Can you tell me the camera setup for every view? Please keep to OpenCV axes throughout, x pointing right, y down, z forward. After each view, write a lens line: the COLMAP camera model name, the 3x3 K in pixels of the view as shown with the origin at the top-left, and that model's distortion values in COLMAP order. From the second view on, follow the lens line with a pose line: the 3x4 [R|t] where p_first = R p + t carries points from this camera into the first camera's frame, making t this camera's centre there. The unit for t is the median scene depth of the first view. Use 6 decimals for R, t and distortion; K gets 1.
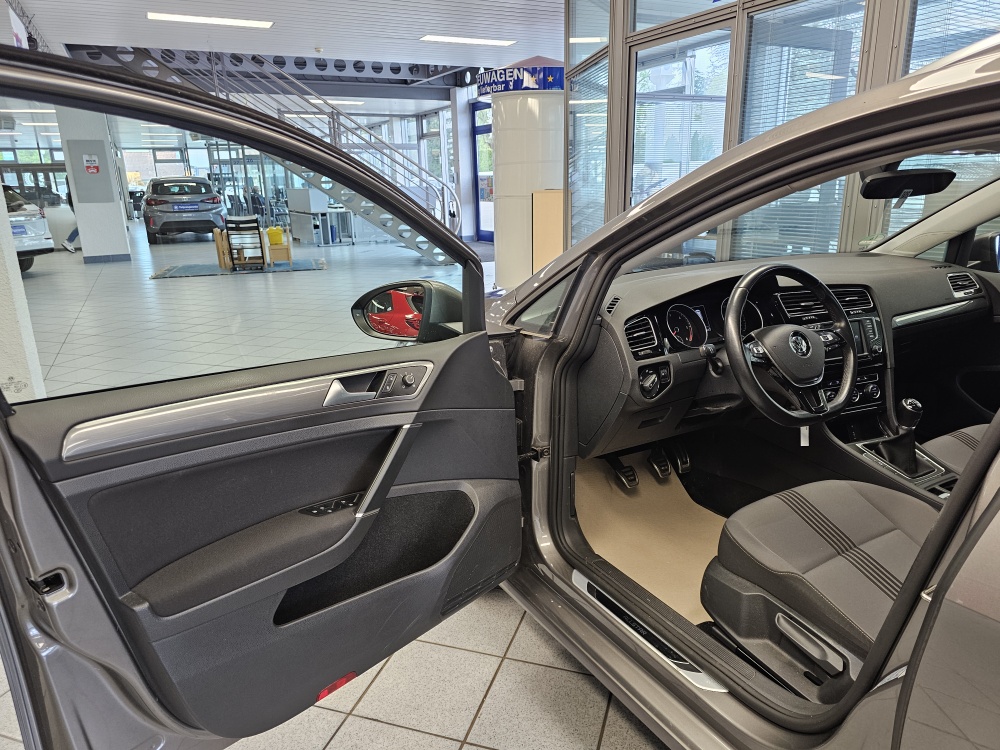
lens RADIAL K [[678.5, 0, 494.9], [0, 678.5, 376.1], [0, 0, 1]] dist [0.036004, -0.033447]
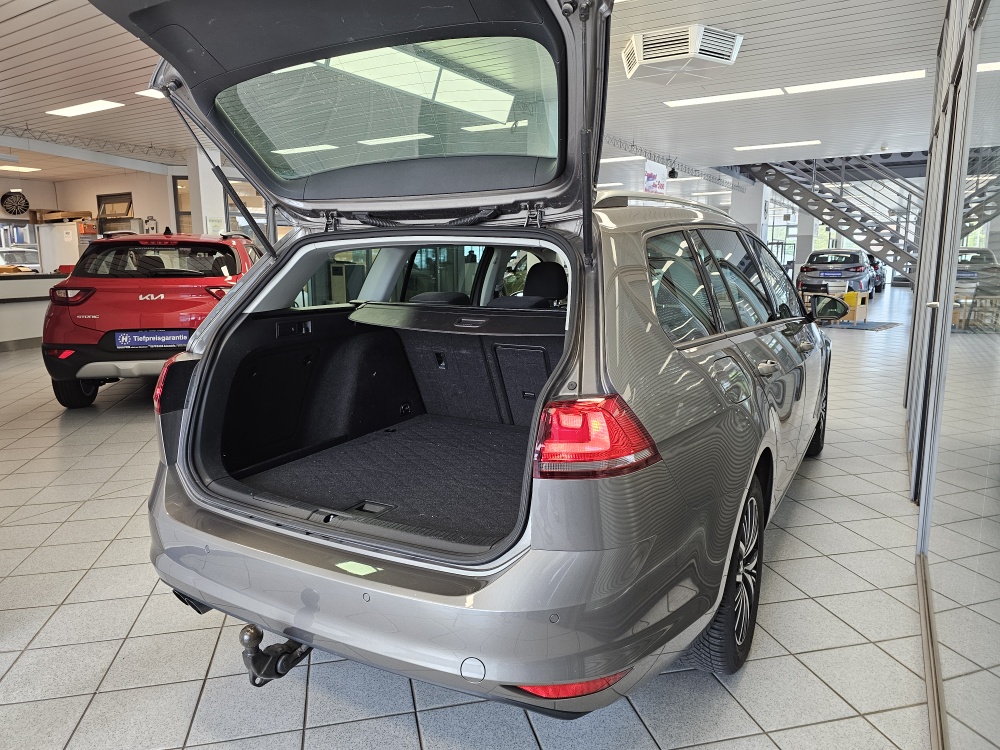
lens RADIAL K [[672.7, 0, 498.2], [0, 672.7, 372.4], [0, 0, 1]] dist [0.005102, -0.003052]
pose [[0.520915, 0.160410, -0.838401, 0.517580], [-0.241160, 0.969828, 0.035718, 0.028856], [0.818834, 0.183582, 0.543883, -0.145698]]
